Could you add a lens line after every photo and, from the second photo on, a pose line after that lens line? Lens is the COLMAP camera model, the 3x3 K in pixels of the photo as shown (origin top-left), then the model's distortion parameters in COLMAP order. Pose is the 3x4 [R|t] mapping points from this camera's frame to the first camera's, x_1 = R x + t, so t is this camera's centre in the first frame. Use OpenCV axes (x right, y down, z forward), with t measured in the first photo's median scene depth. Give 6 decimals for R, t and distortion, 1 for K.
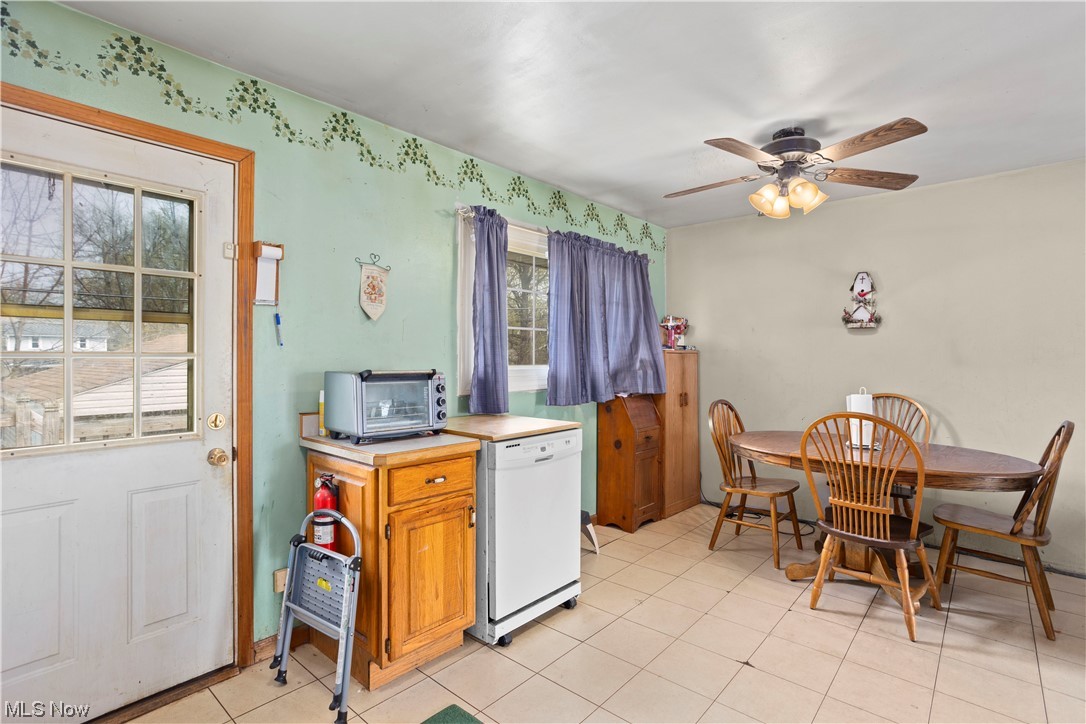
lens RADIAL K [[522.4, 0, 537.5], [0, 522.4, 358.8], [0, 0, 1]] dist [-0.010193, 0.008145]
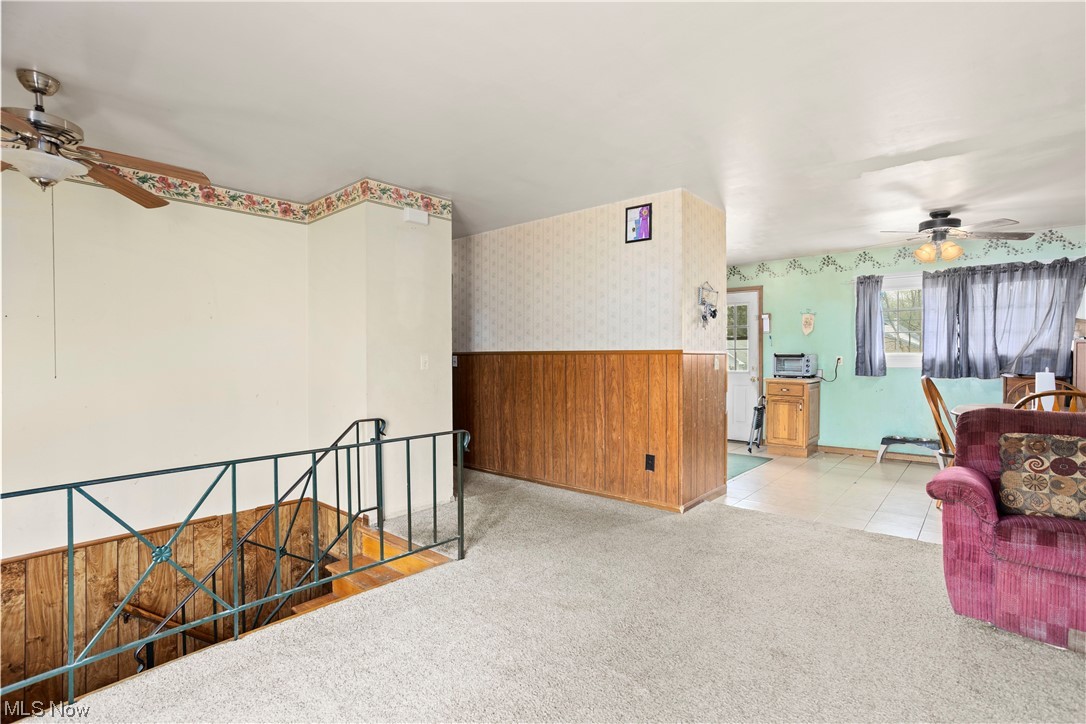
lens RADIAL K [[522.4, 0, 539.4], [0, 522.4, 358.0], [0, 0, 1]] dist [-0.010193, 0.008145]
pose [[0.036622, 0.005429, -0.999314, 2.380450], [0.000500, 0.999985, 0.005451, 0.027641], [0.999329, -0.000700, 0.036619, -0.442982]]
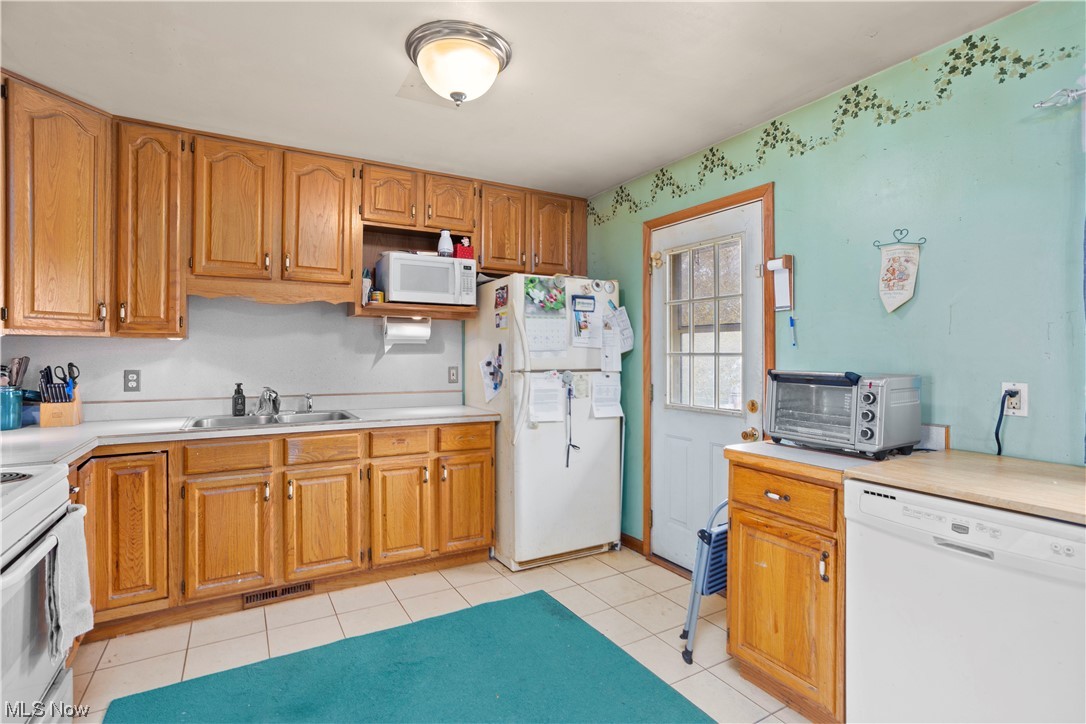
lens RADIAL K [[522.4, 0, 536.2], [0, 522.4, 351.4], [0, 0, 1]] dist [-0.010193, 0.008145]
pose [[-0.290221, -0.004622, -0.956949, 0.674455], [-0.001912, 0.999989, -0.004250, -0.007435], [0.956958, 0.000597, -0.290226, 0.756496]]
